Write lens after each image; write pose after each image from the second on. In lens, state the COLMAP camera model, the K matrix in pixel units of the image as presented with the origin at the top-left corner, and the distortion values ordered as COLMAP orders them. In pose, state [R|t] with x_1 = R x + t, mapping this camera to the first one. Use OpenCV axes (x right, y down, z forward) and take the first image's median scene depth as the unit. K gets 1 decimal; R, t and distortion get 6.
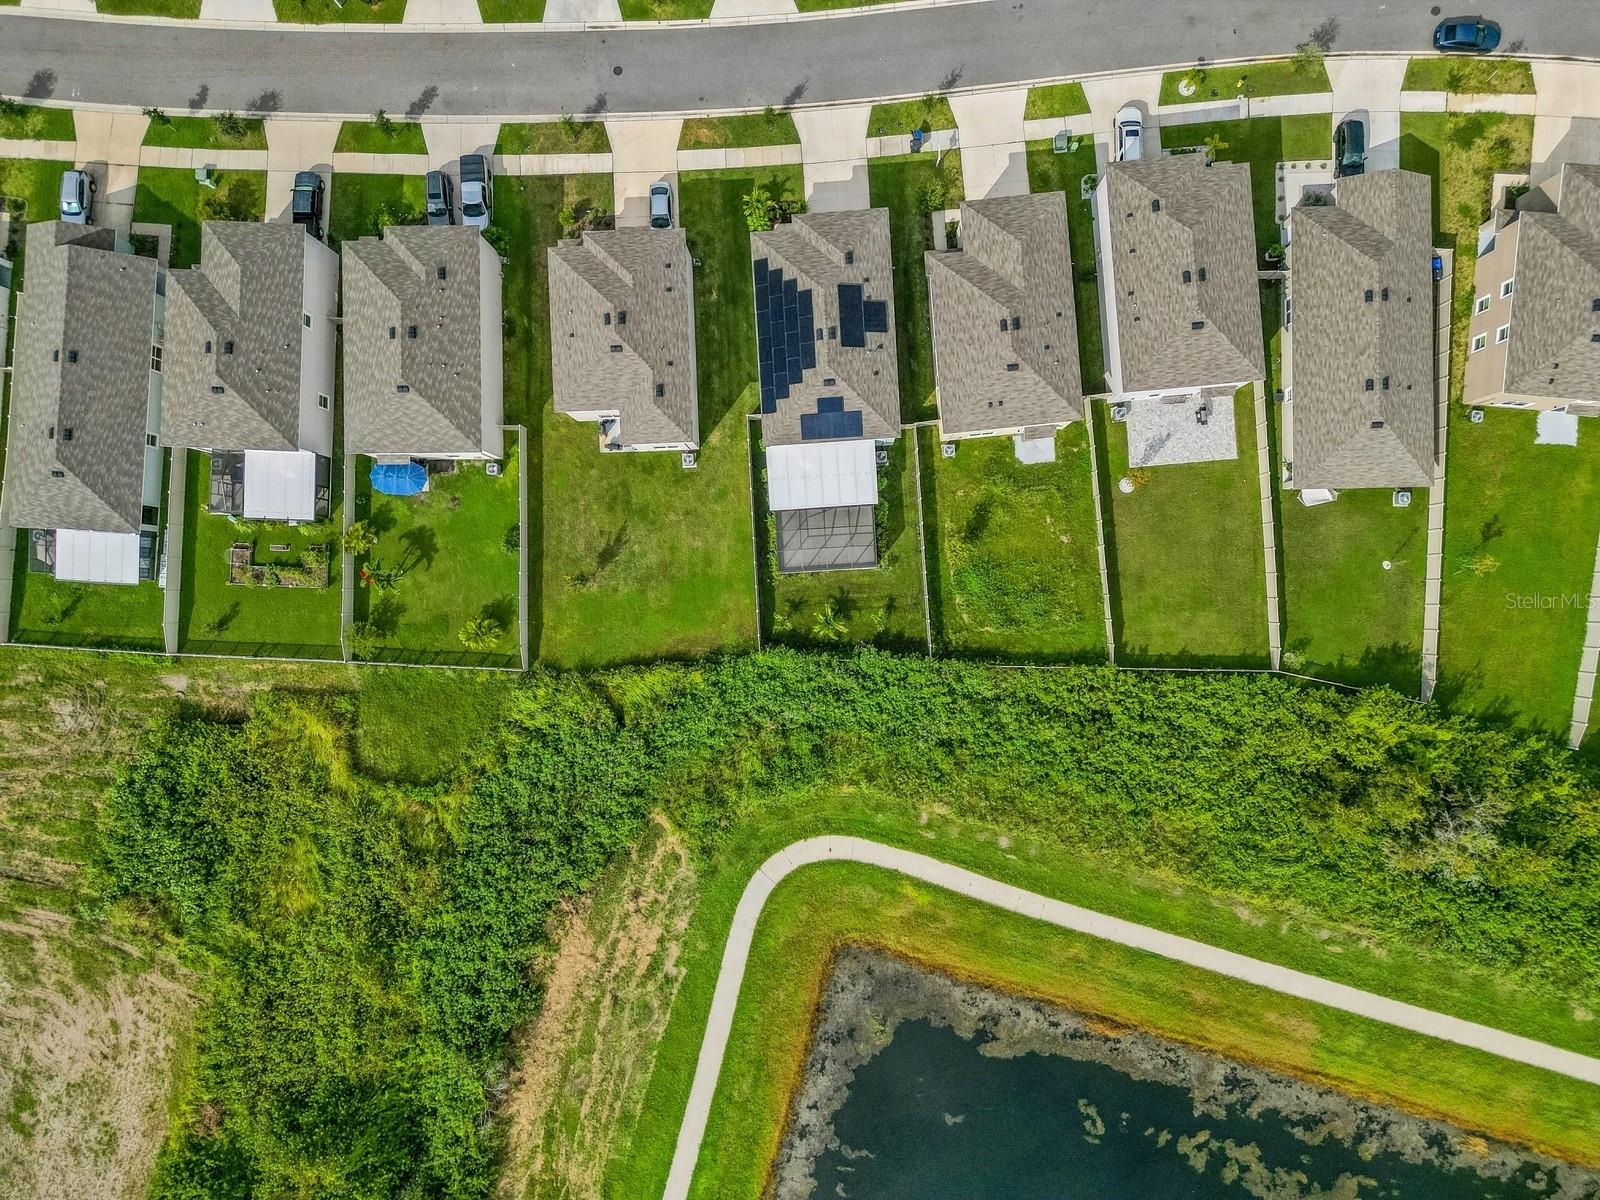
lens RADIAL K [[1135.3, 0, 801.6], [0, 1135.3, 592.3], [0, 0, 1]] dist [0.111340, -0.126040]
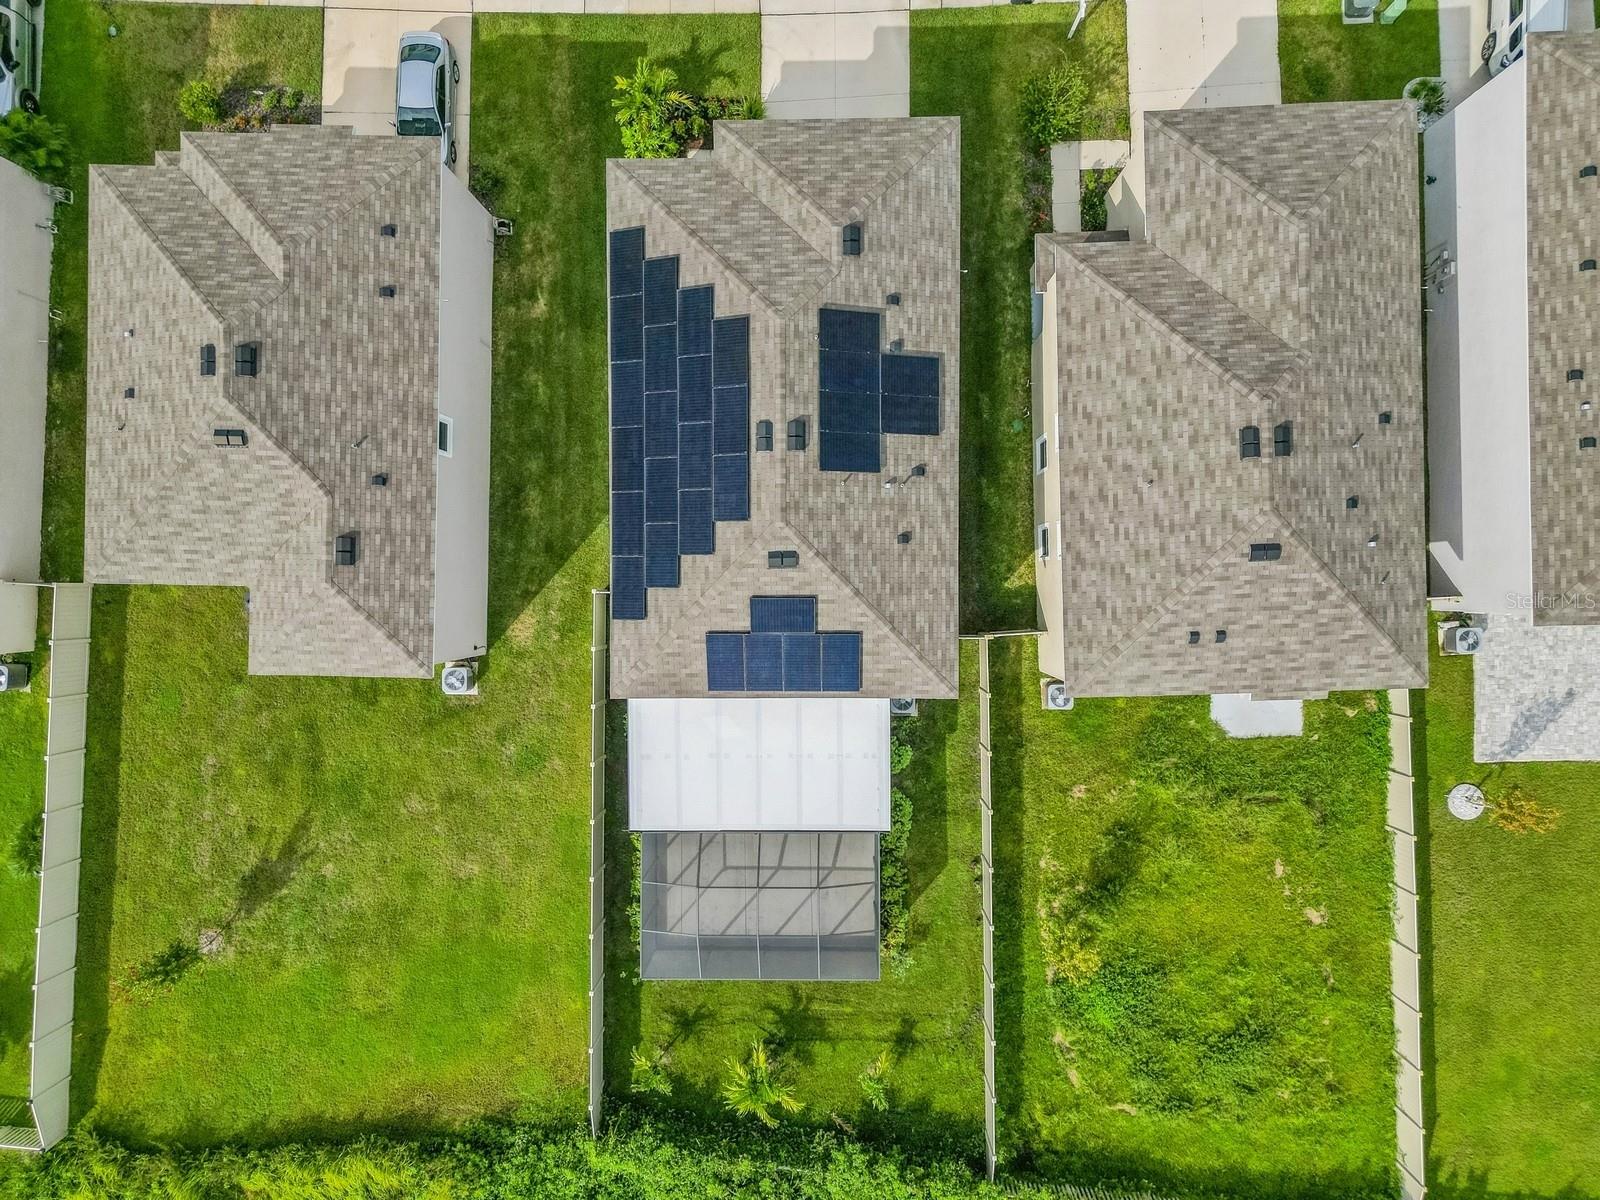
lens RADIAL K [[1135.3, 0, 801.6], [0, 1135.3, 592.3], [0, 0, 1]] dist [0.111340, -0.126040]
pose [[0.998316, 0.057614, 0.006749, 0.026665], [-0.057750, 0.998089, 0.021992, -0.169226], [-0.005469, -0.022345, 0.999735, 0.571417]]
